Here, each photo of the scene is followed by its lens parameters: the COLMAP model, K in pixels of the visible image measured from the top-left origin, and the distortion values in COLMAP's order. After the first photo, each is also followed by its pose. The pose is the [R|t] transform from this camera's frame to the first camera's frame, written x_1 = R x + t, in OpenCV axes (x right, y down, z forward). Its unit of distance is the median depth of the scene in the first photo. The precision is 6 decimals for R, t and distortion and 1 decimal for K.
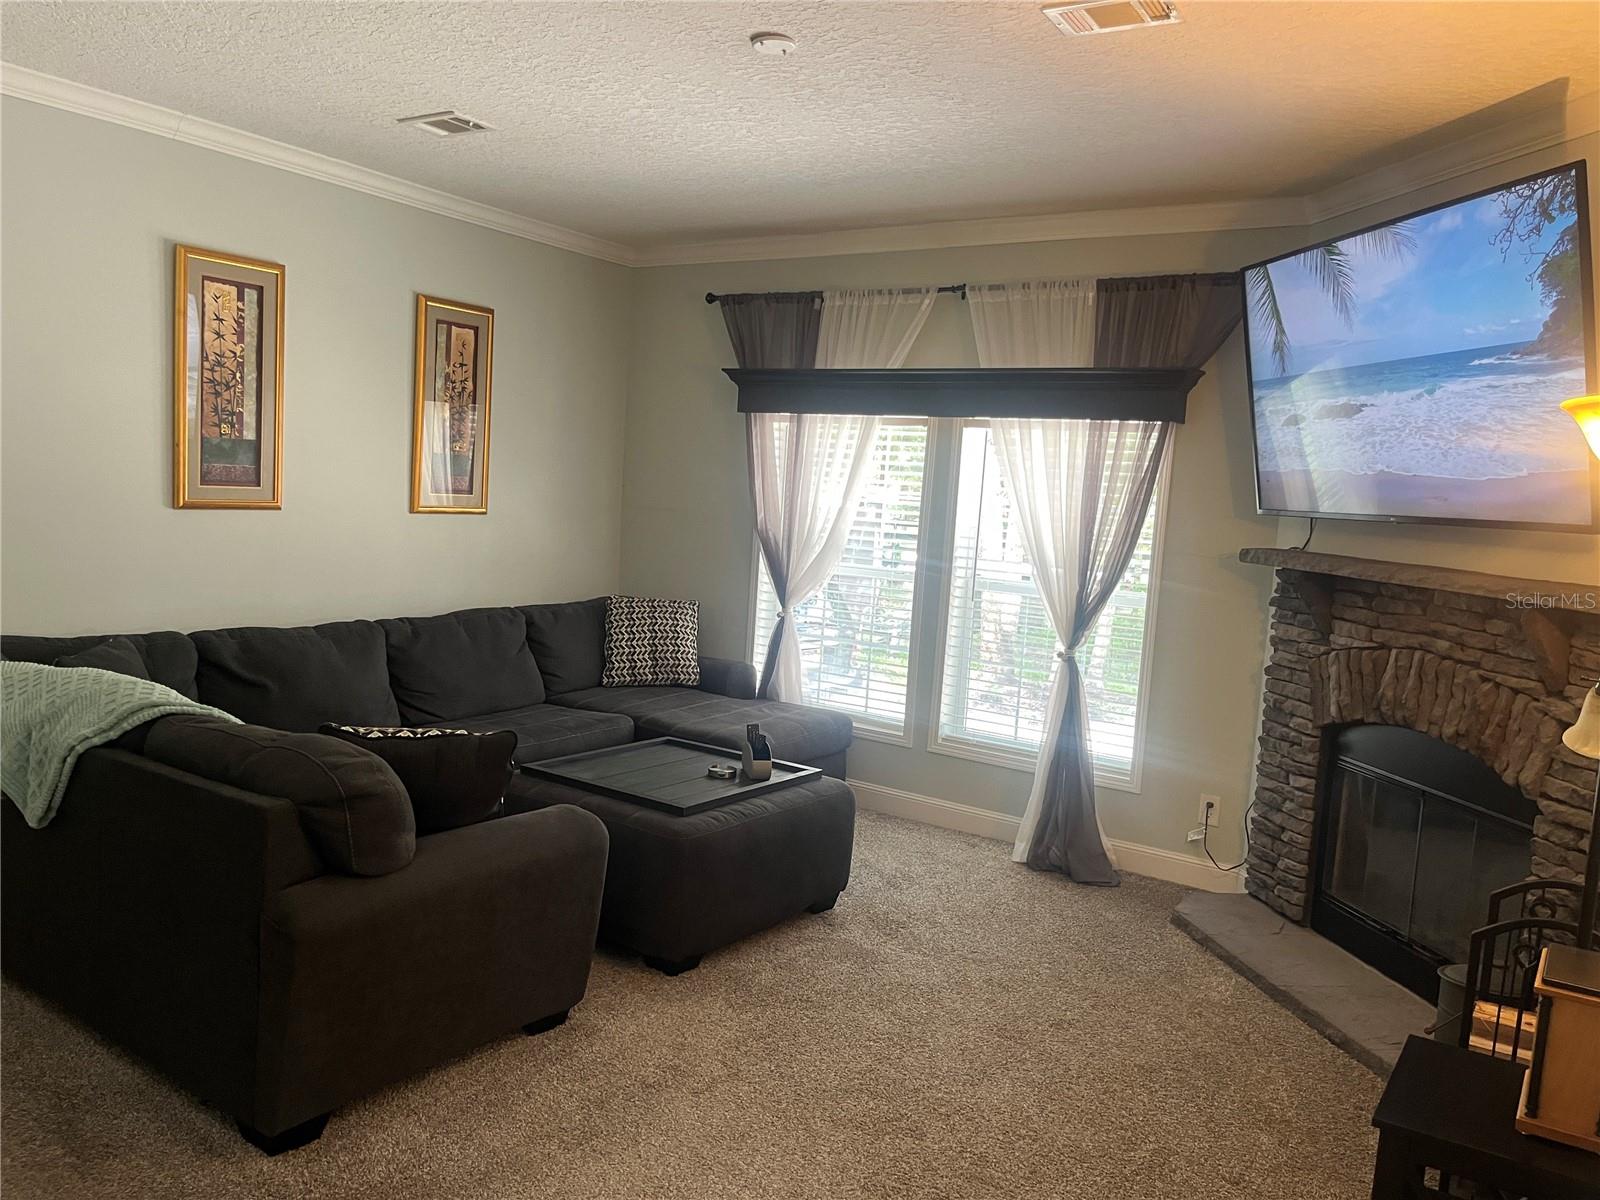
lens RADIAL K [[1200.1, 0, 794.9], [0, 1200.1, 602.7], [0, 0, 1]] dist [0.061177, -0.088999]
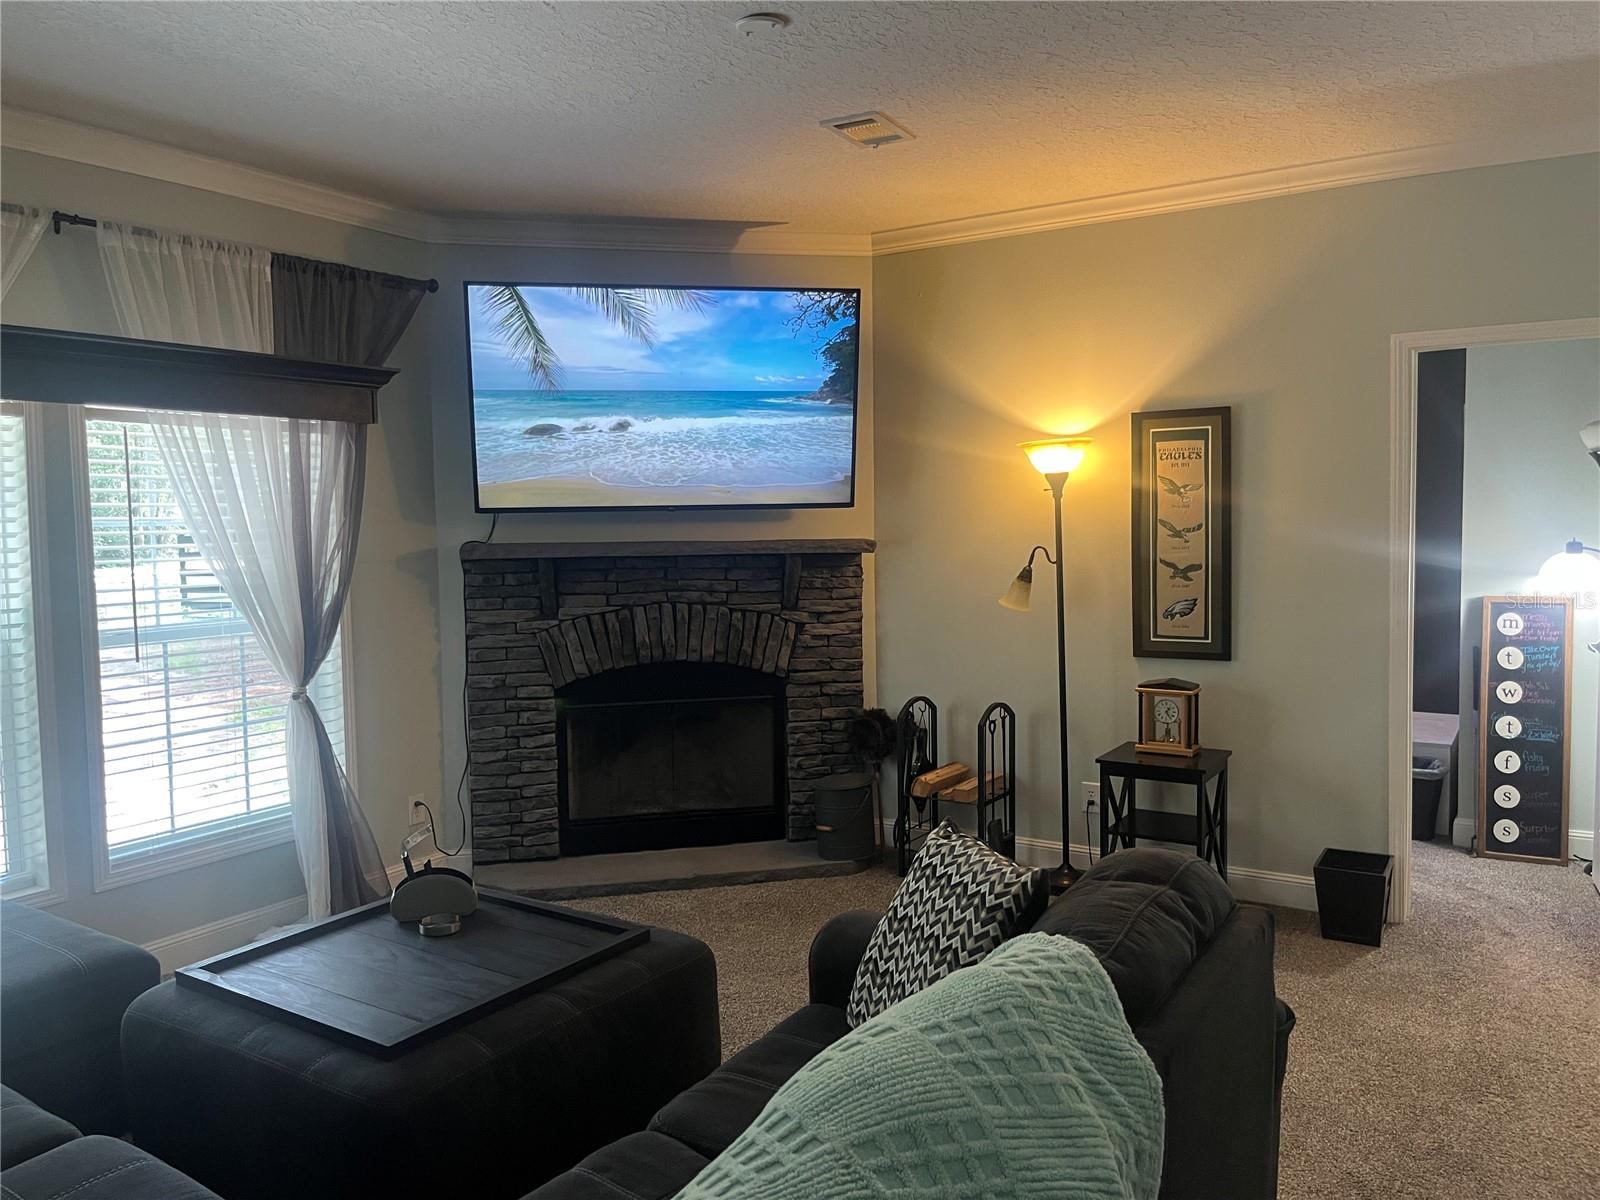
lens RADIAL K [[1200.1, 0, 794.9], [0, 1200.1, 602.7], [0, 0, 1]] dist [0.061177, -0.088999]
pose [[-0.029301, -0.141315, 0.989531, -0.729997], [0.110657, 0.983413, 0.143718, -0.123121], [-0.993427, 0.113709, -0.013177, 0.774493]]
